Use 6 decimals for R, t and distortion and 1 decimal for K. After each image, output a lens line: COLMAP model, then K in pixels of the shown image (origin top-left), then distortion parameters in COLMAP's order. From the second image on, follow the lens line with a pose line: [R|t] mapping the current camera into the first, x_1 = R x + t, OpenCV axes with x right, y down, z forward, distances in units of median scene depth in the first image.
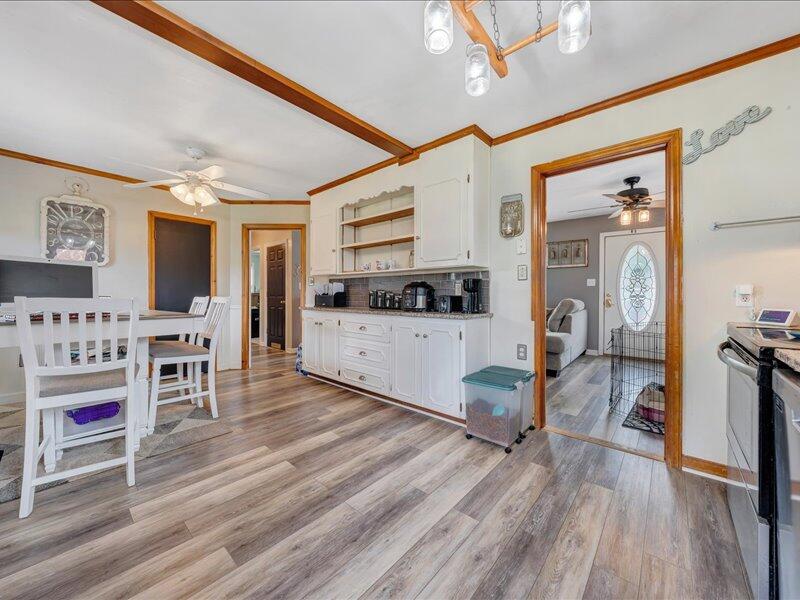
lens RADIAL K [[311.8, 0, 395.8], [0, 311.8, 293.7], [0, 0, 1]] dist [0.000313, 0.001989]
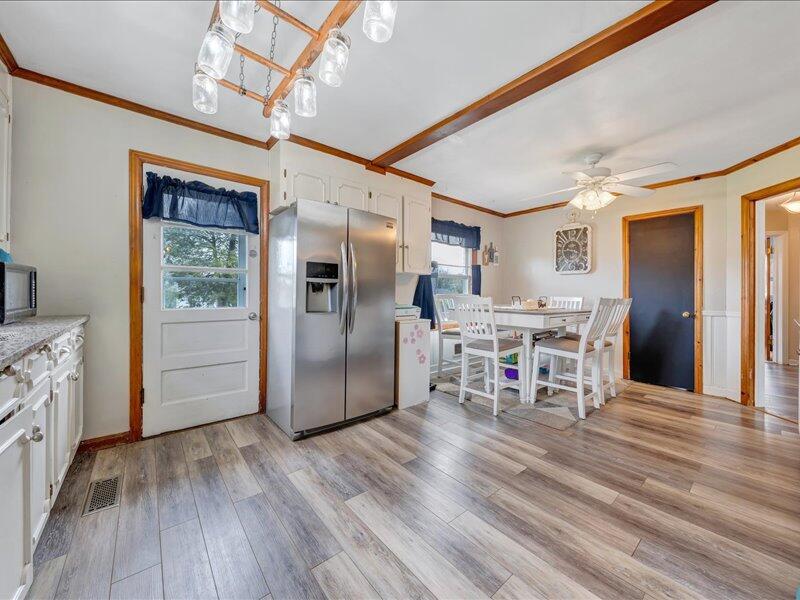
lens RADIAL K [[311.8, 0, 404.3], [0, 311.8, 292.5], [0, 0, 1]] dist [0.000313, 0.001989]
pose [[-0.130167, -0.008320, -0.991457, 0.460367], [-0.004406, 0.999960, -0.007813, 0.002693], [0.991482, 0.003351, -0.130198, 0.522896]]
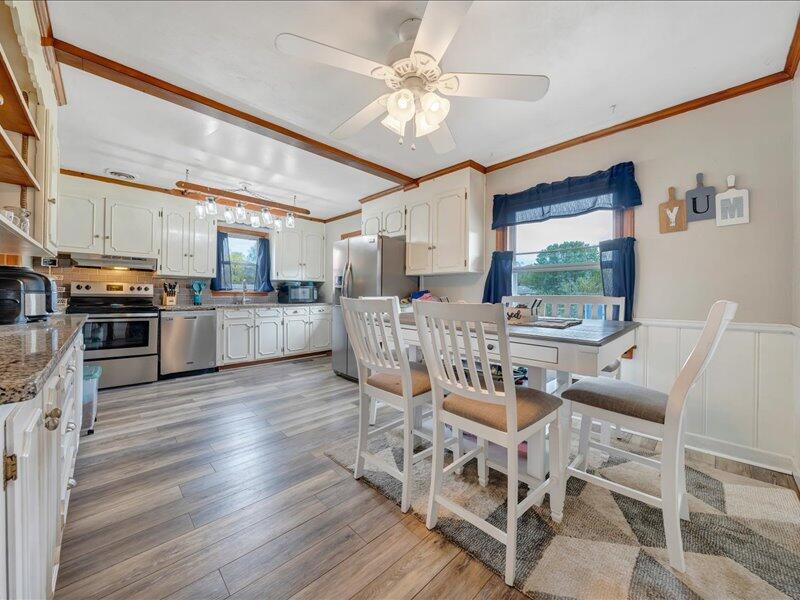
lens RADIAL K [[311.8, 0, 398.3], [0, 311.8, 296.5], [0, 0, 1]] dist [0.000313, 0.001989]
pose [[-0.997056, -0.012488, 0.075657, -0.664282], [-0.012225, 0.999918, 0.003931, 0.000079], [-0.075699, 0.002994, -0.997126, 1.550375]]
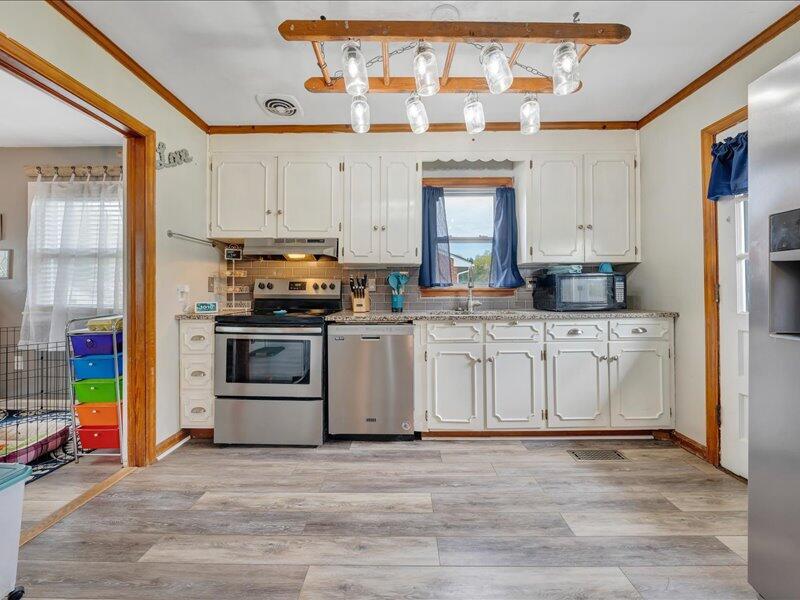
lens RADIAL K [[311.8, 0, 402.5], [0, 311.8, 291.6], [0, 0, 1]] dist [0.000313, 0.001989]
pose [[-0.662403, 0.001805, 0.749145, -0.264727], [0.001352, 0.999998, -0.001214, 0.001477], [-0.749146, 0.000209, -0.662405, 0.696197]]
